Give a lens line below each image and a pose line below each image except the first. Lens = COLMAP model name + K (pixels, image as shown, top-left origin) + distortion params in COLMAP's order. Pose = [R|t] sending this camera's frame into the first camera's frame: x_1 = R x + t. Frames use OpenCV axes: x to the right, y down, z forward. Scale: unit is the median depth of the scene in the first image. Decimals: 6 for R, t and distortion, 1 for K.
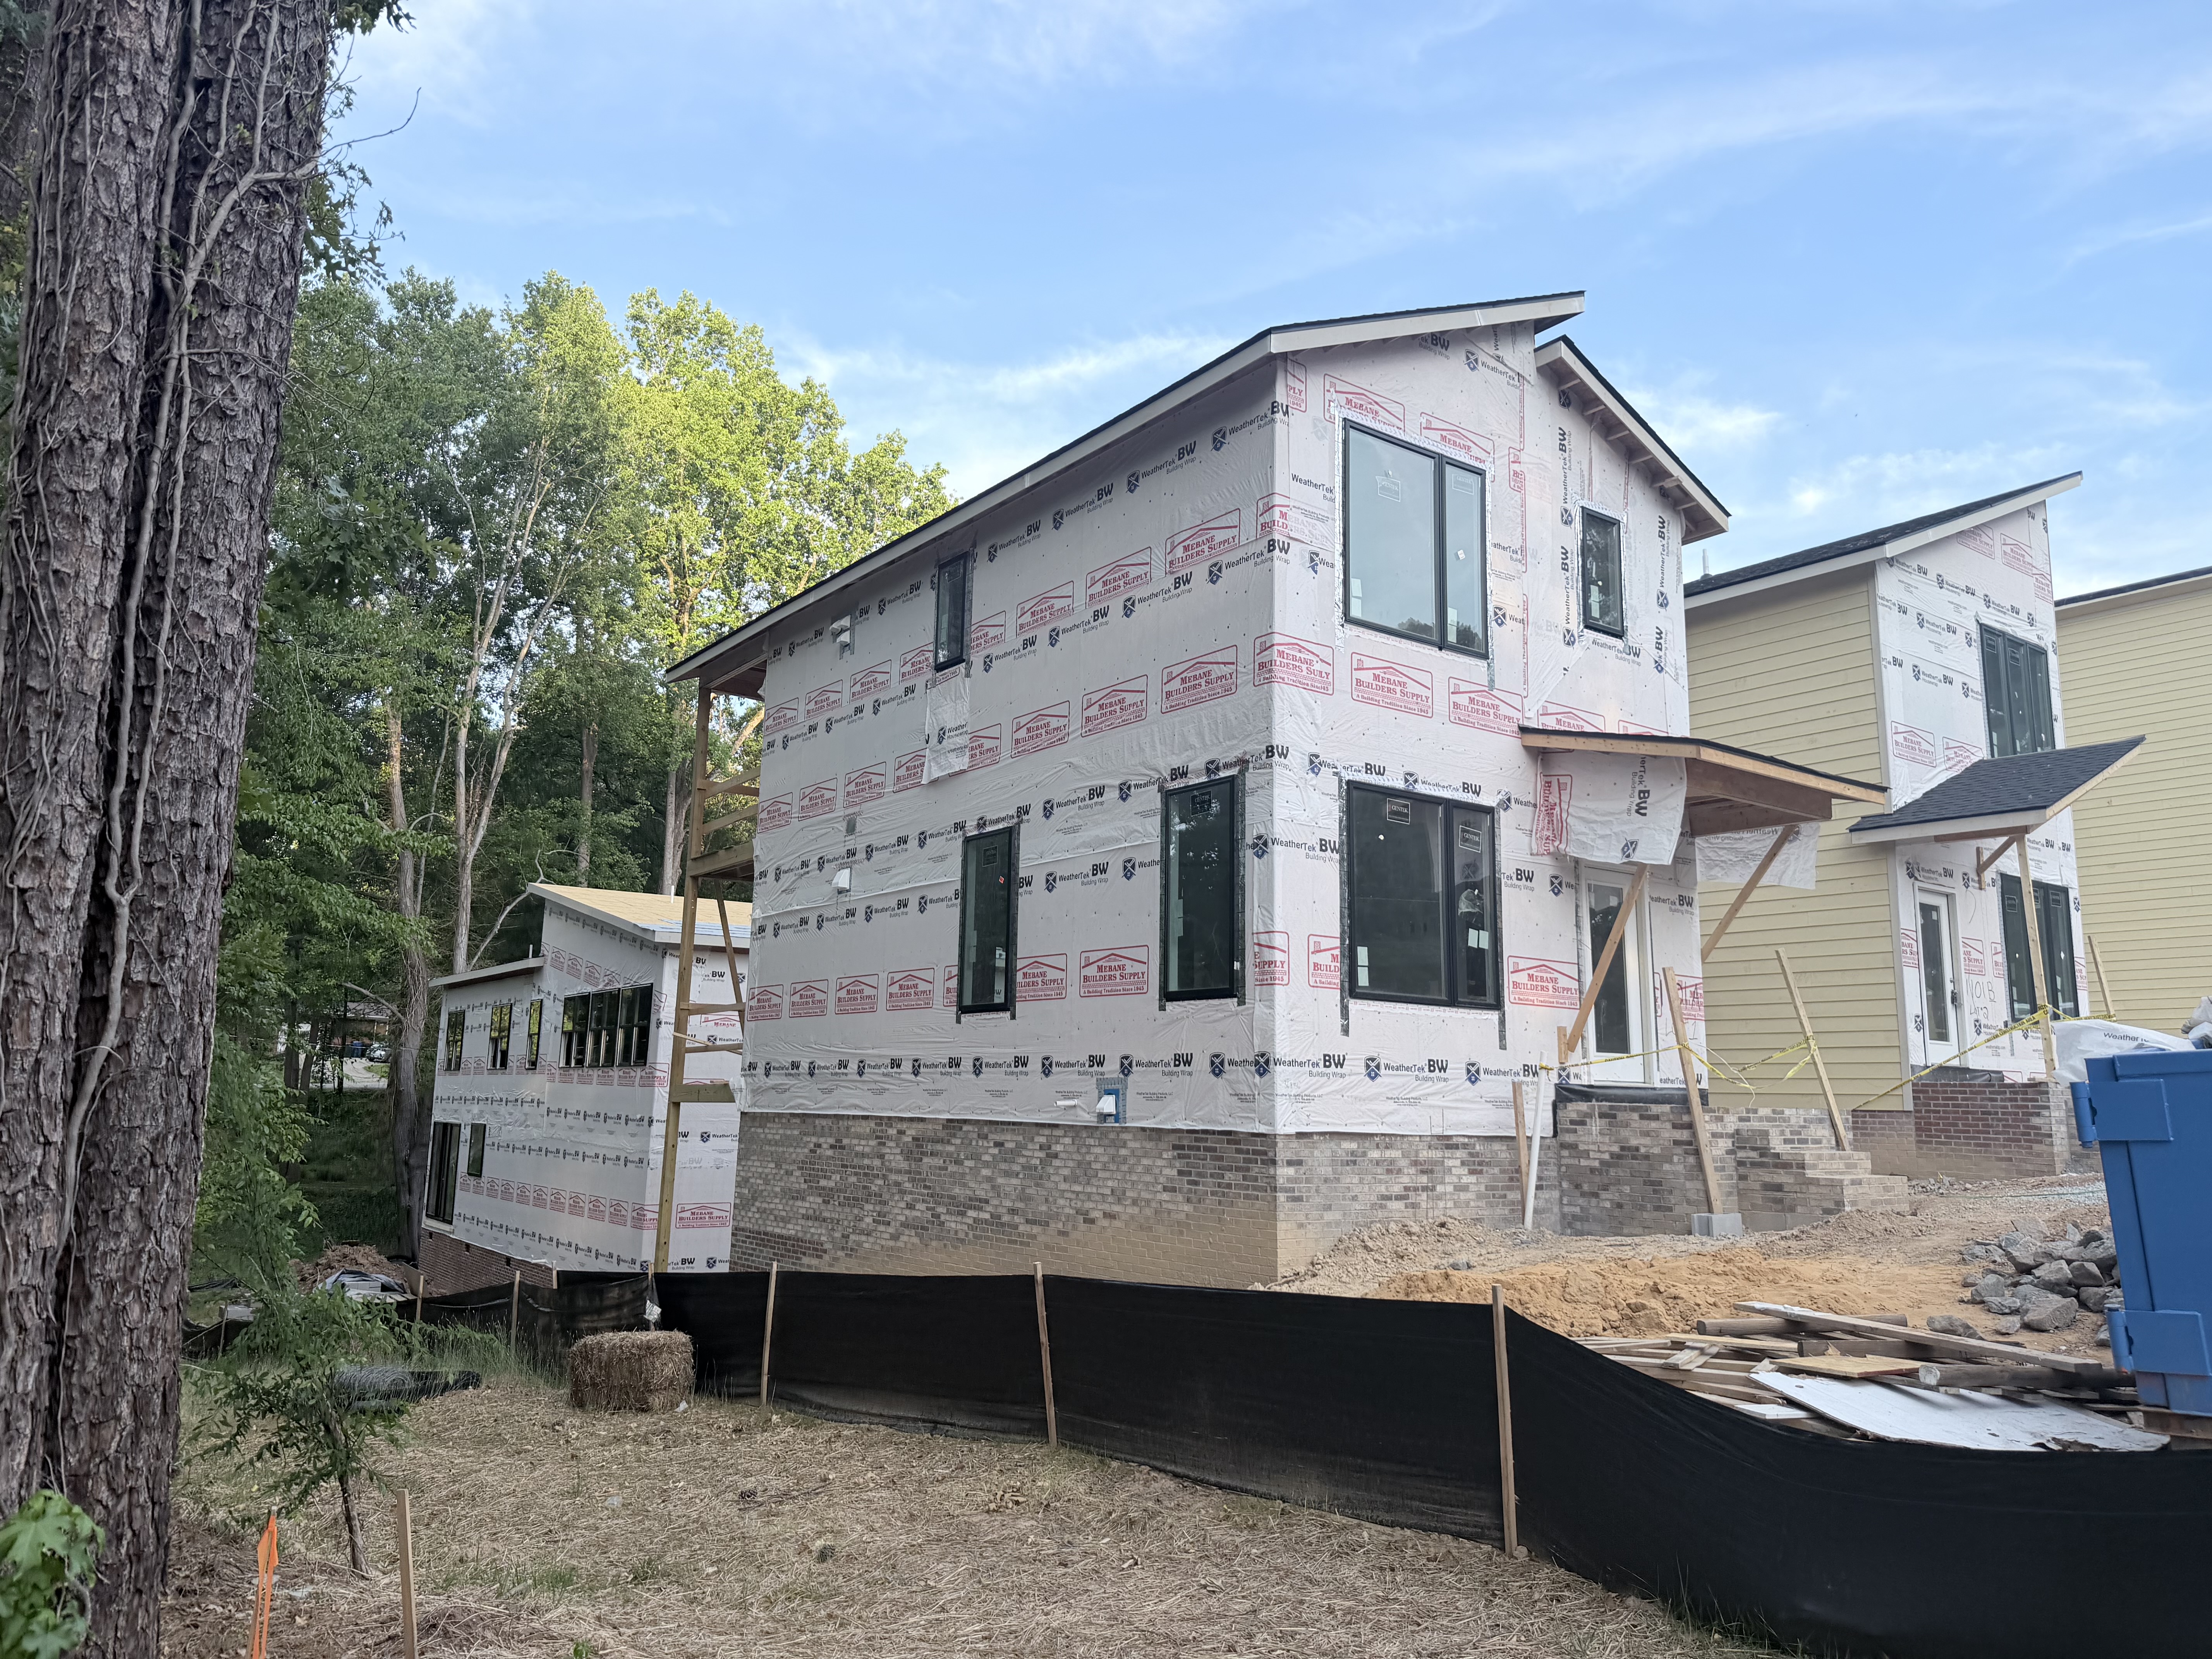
lens RADIAL K [[1528.8, 0, 1093.3], [0, 1528.8, 829.0], [0, 0, 1]] dist [0.142564, -0.250480]
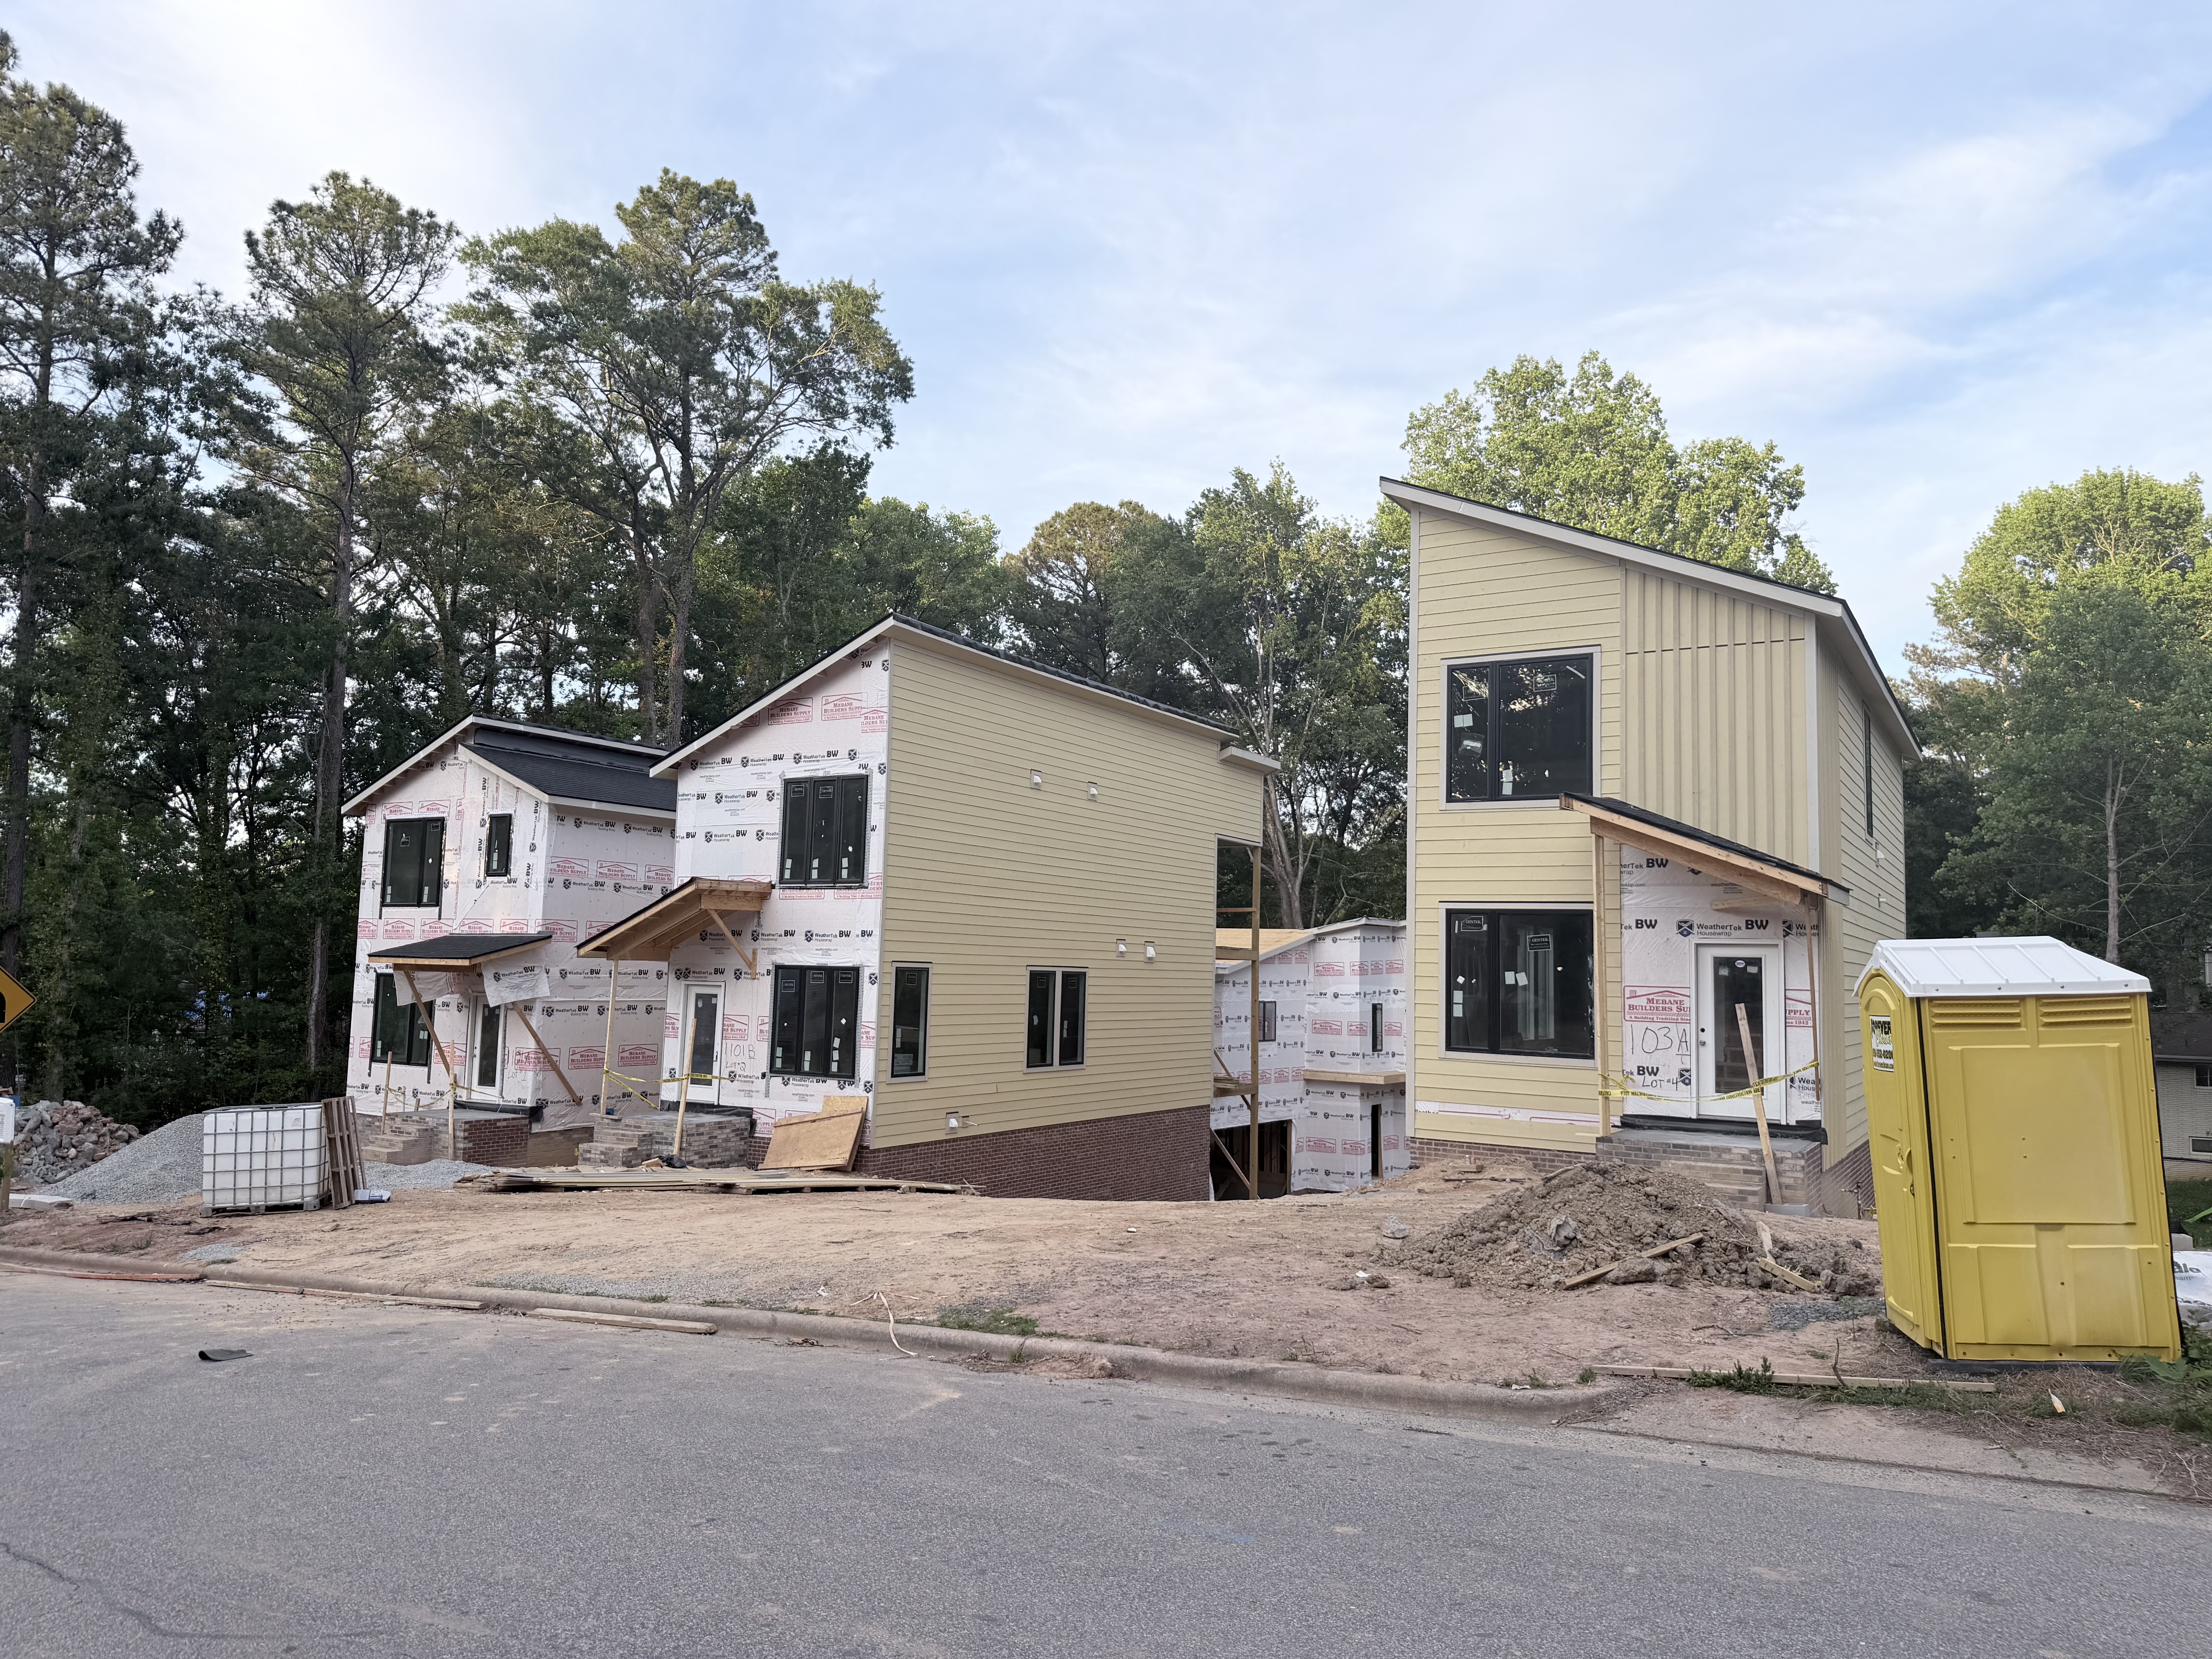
lens RADIAL K [[1528.8, 0, 1093.3], [0, 1528.8, 829.0], [0, 0, 1]] dist [0.142564, -0.250480]
pose [[0.382182, -0.092687, -0.919427, 2.795902], [0.145798, 0.988543, -0.039051, 0.004637], [0.912513, -0.119126, 0.391317, 1.046897]]
